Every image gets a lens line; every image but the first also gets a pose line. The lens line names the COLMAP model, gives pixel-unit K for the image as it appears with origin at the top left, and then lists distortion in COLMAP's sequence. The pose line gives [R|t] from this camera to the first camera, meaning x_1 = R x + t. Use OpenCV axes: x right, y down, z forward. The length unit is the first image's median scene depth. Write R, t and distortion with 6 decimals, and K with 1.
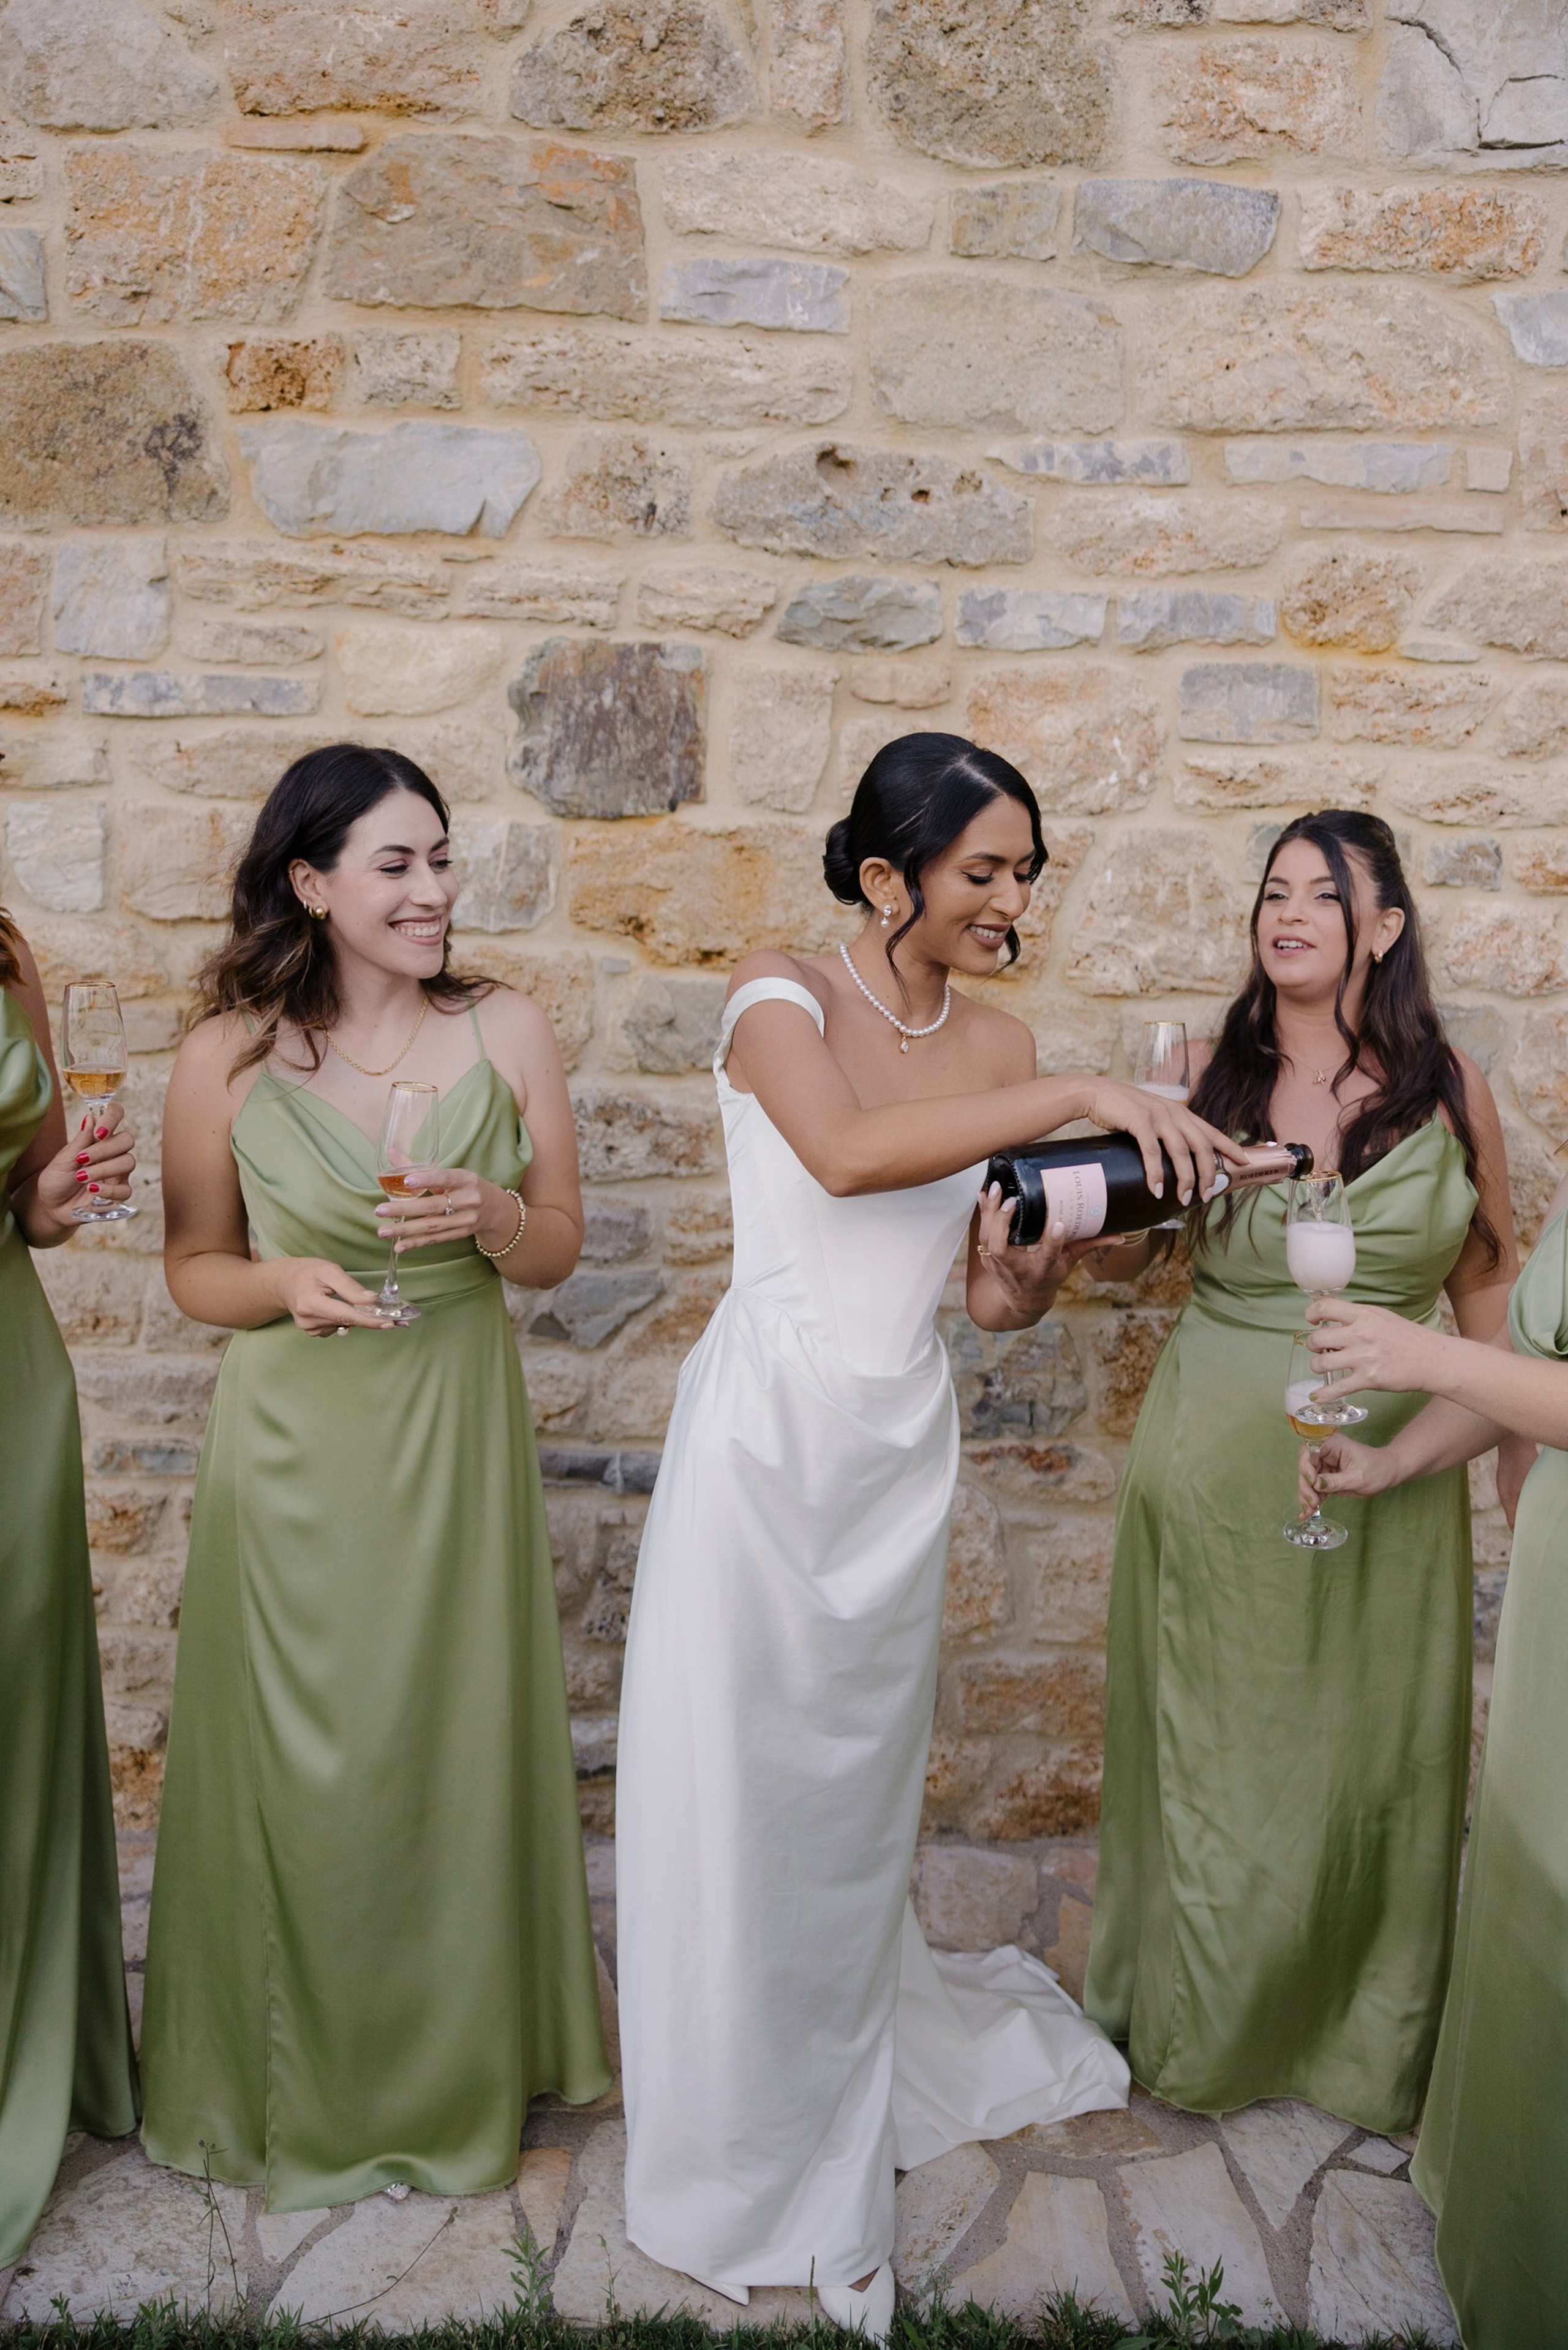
lens RADIAL K [[2208.1, 0, 800.8], [0, 2208.1, 1169.8], [0, 0, 1]] dist [0.009030, 0.000000]
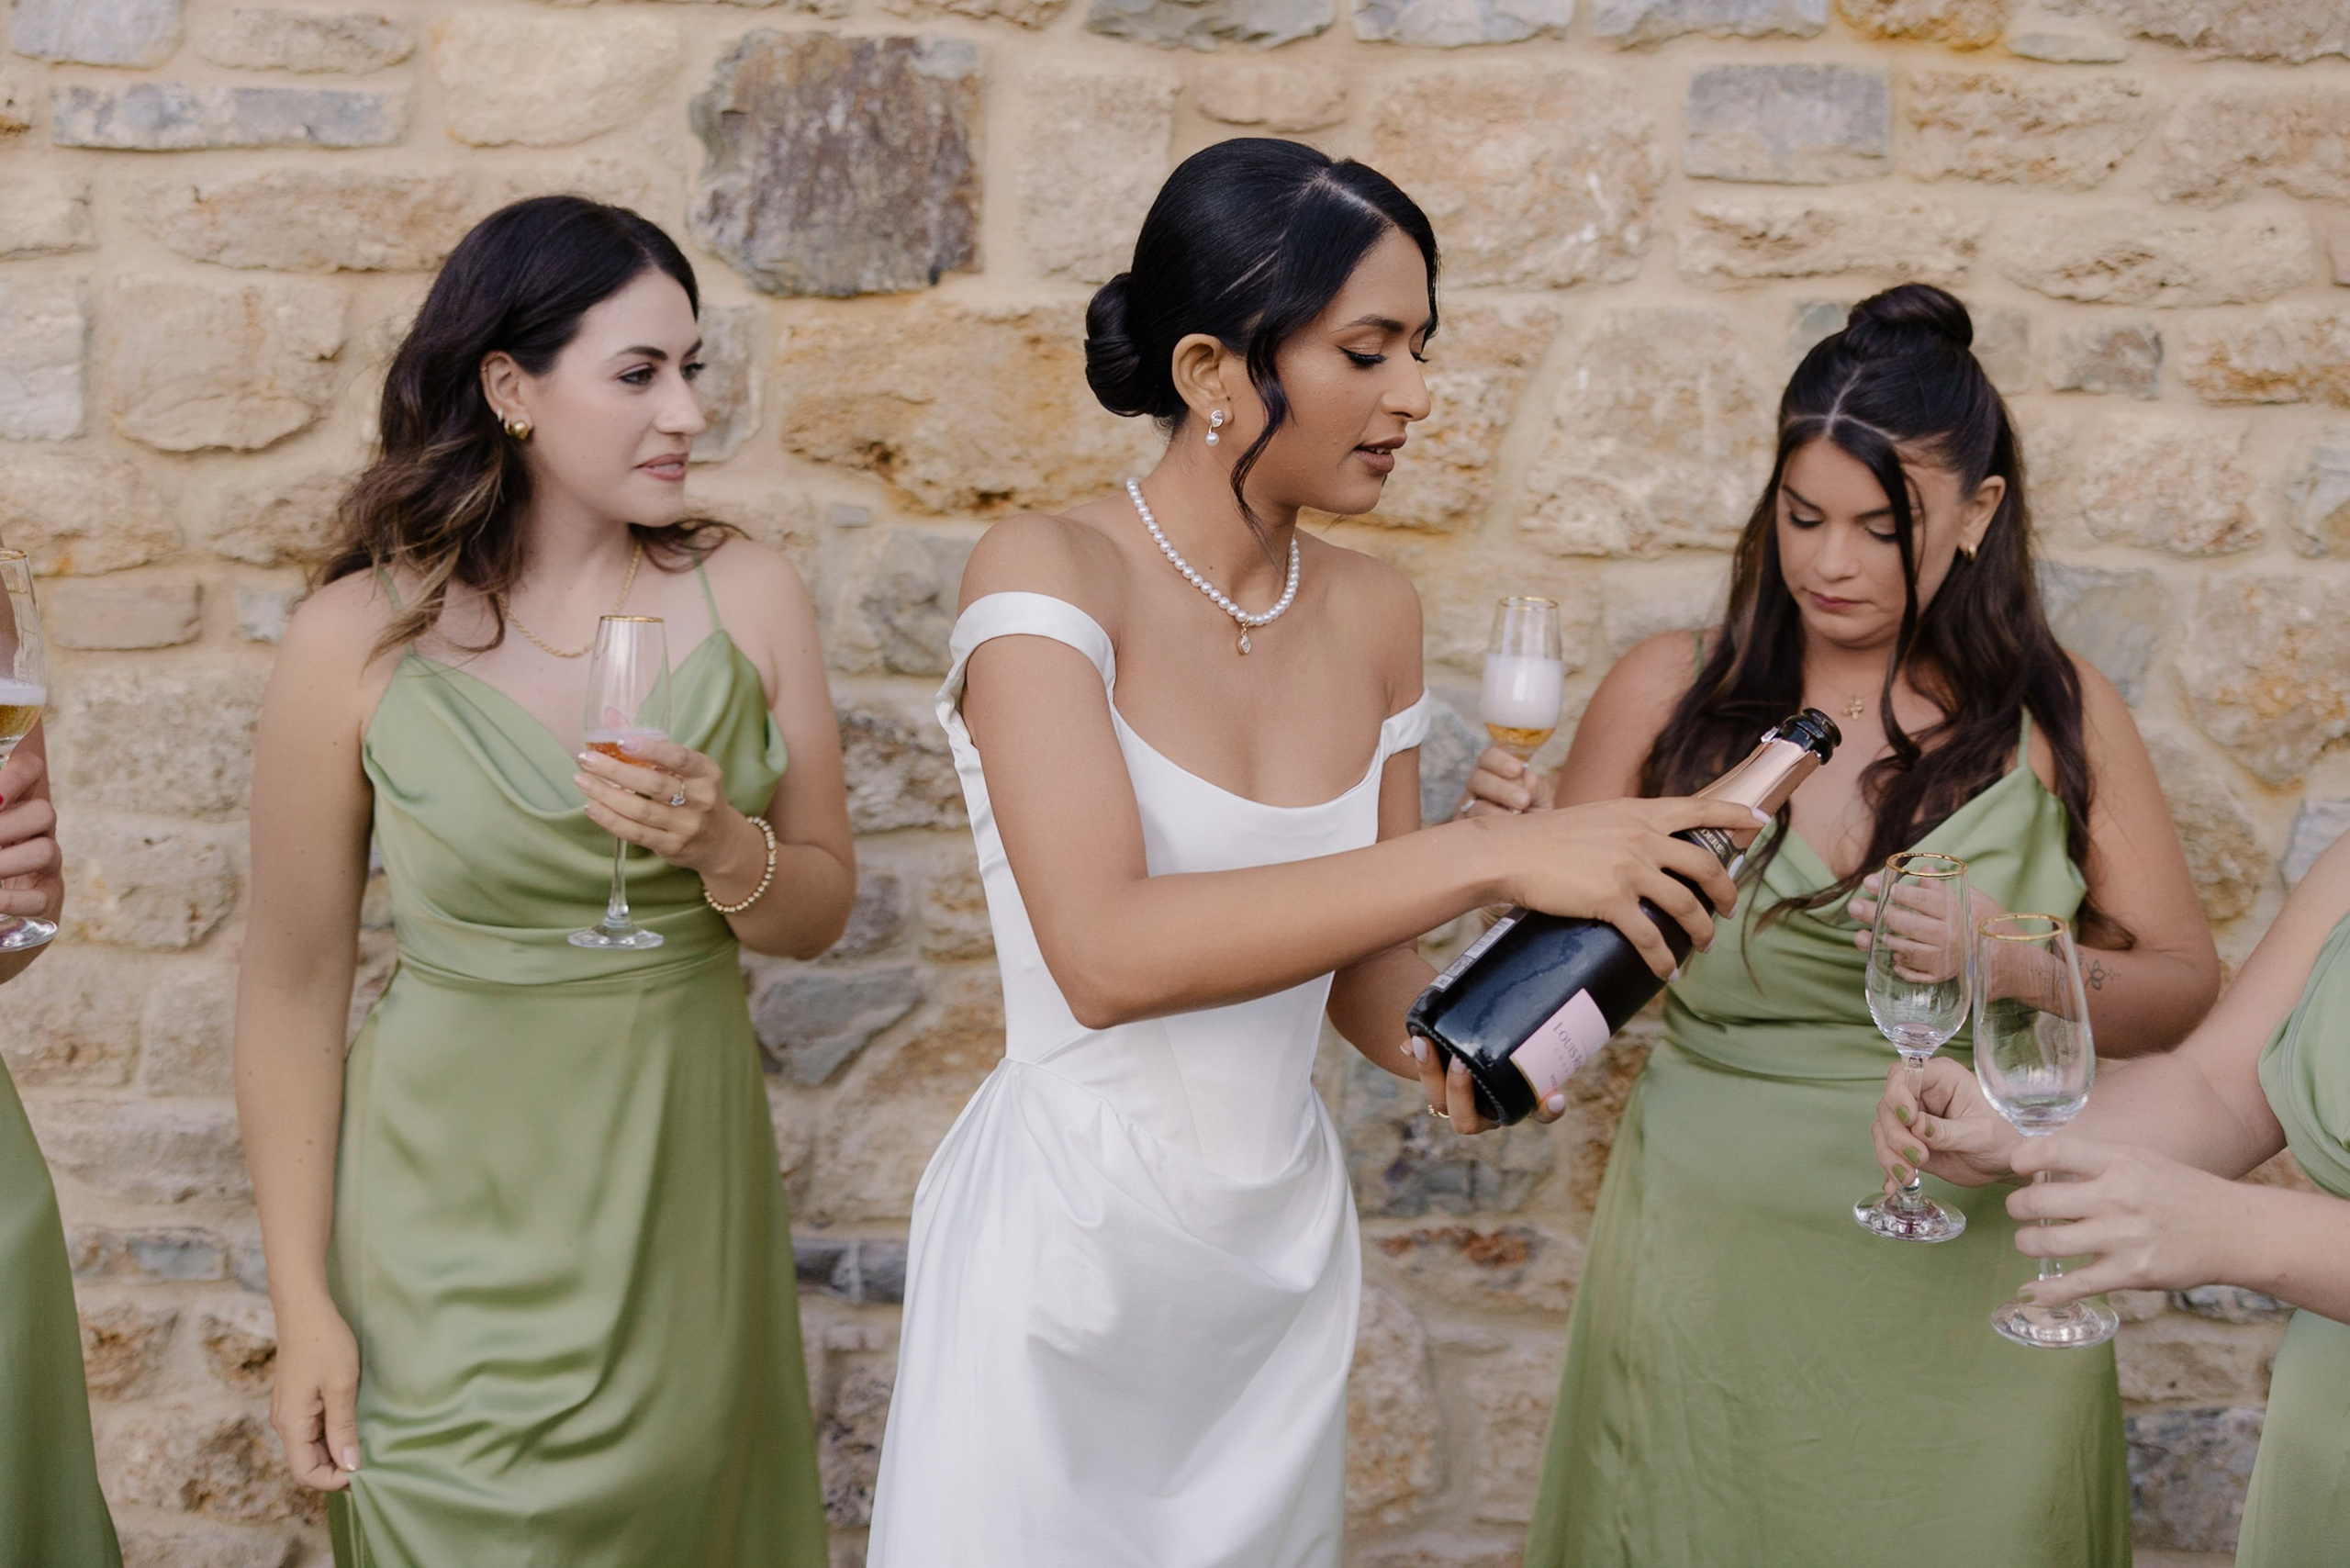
lens RADIAL K [[1985.6, 0, 1222.6], [0, 1985.6, 615.4], [0, 0, 1]] dist [-0.012402, 0.009242]
pose [[0.999981, -0.003792, -0.004876, 0.032465], [0.003721, 0.999887, -0.014558, -0.052640], [0.004931, 0.014539, 0.999882, 0.397061]]
